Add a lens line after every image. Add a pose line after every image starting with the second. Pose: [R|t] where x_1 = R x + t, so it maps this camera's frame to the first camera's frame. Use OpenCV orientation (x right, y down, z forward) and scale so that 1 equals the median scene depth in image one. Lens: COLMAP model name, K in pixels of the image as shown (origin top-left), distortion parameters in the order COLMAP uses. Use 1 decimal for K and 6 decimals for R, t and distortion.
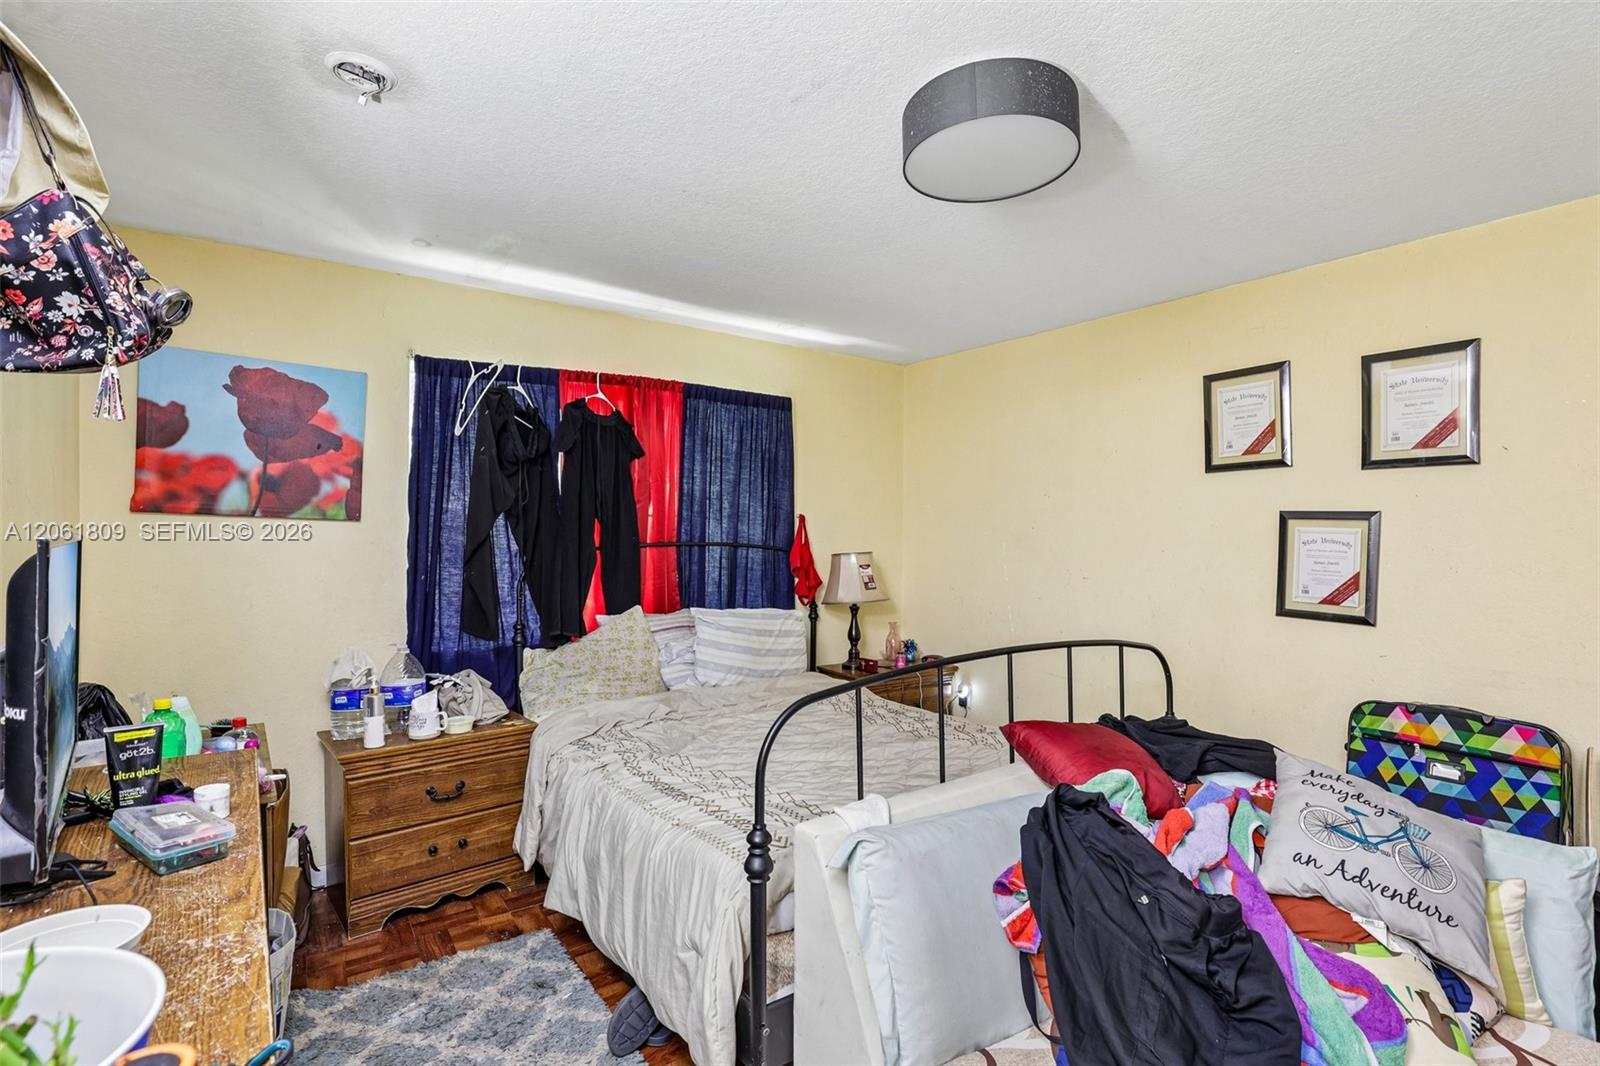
lens RADIAL K [[741.3, 0, 808.7], [0, 741.3, 528.6], [0, 0, 1]] dist [-0.035733, 0.005982]
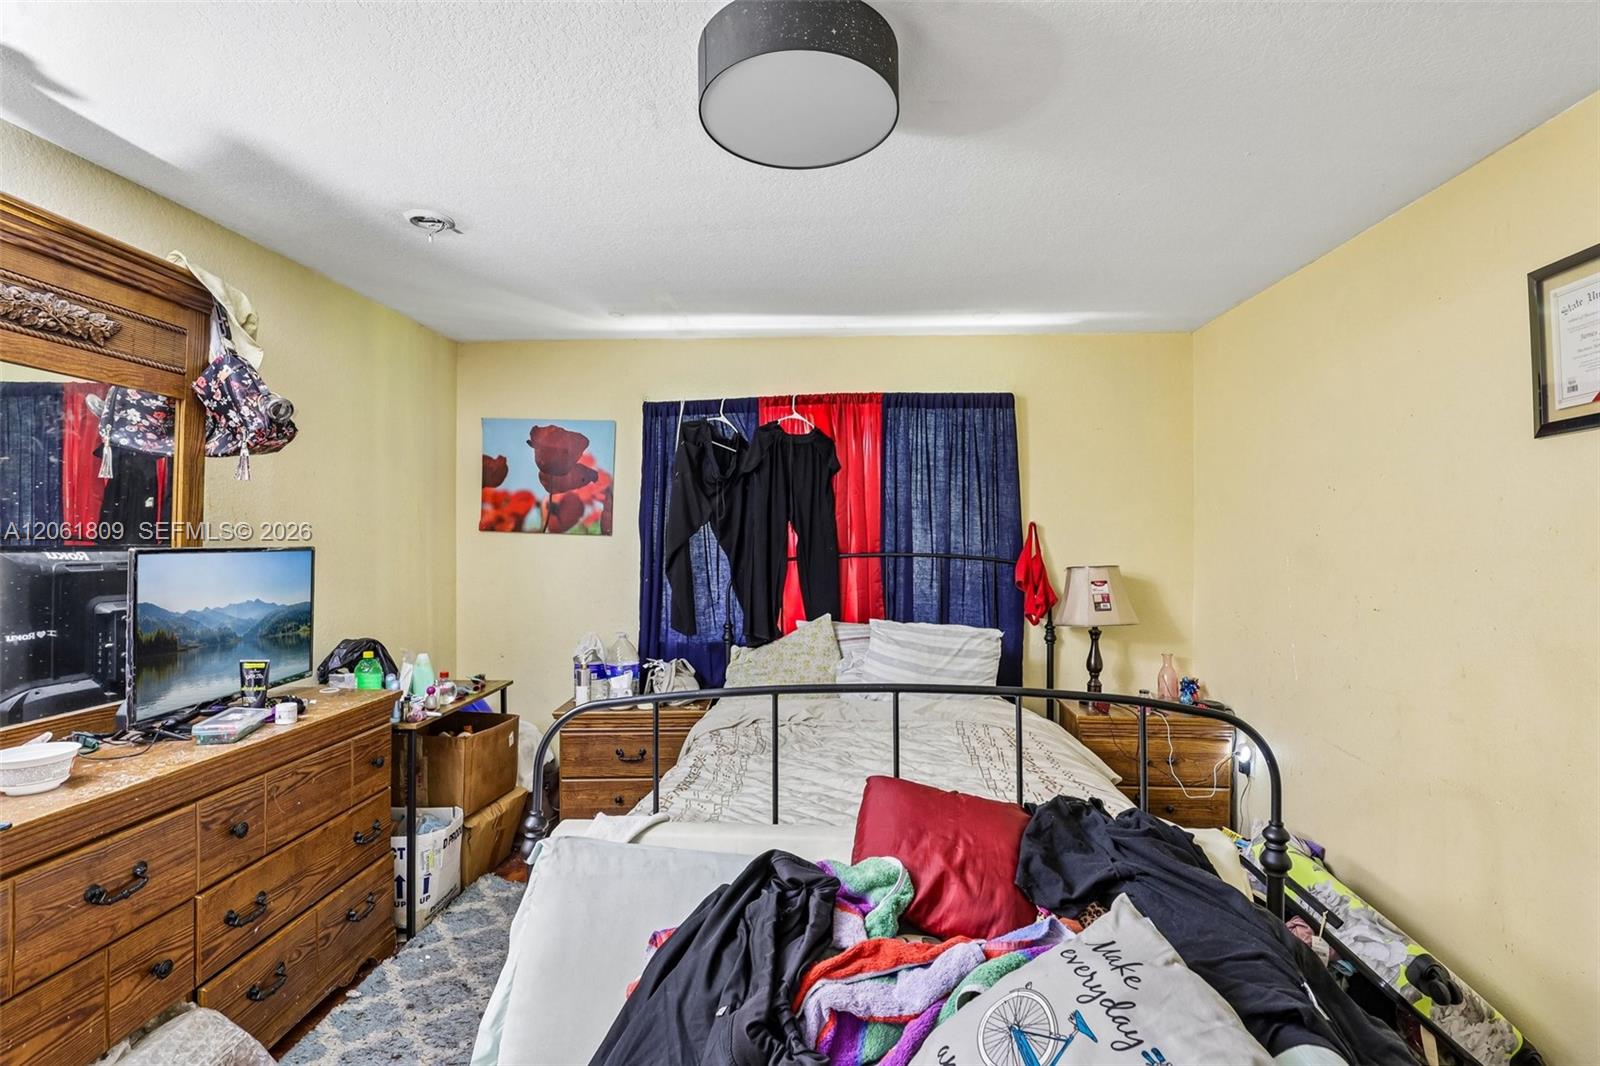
lens RADIAL K [[741.3, 0, 801.6], [0, 741.3, 525.9], [0, 0, 1]] dist [-0.035733, 0.005982]
pose [[0.775160, -0.017964, -0.631510, 0.448663], [0.007171, 0.999781, -0.019638, 0.001008], [0.631725, 0.010694, 0.775119, 0.189718]]
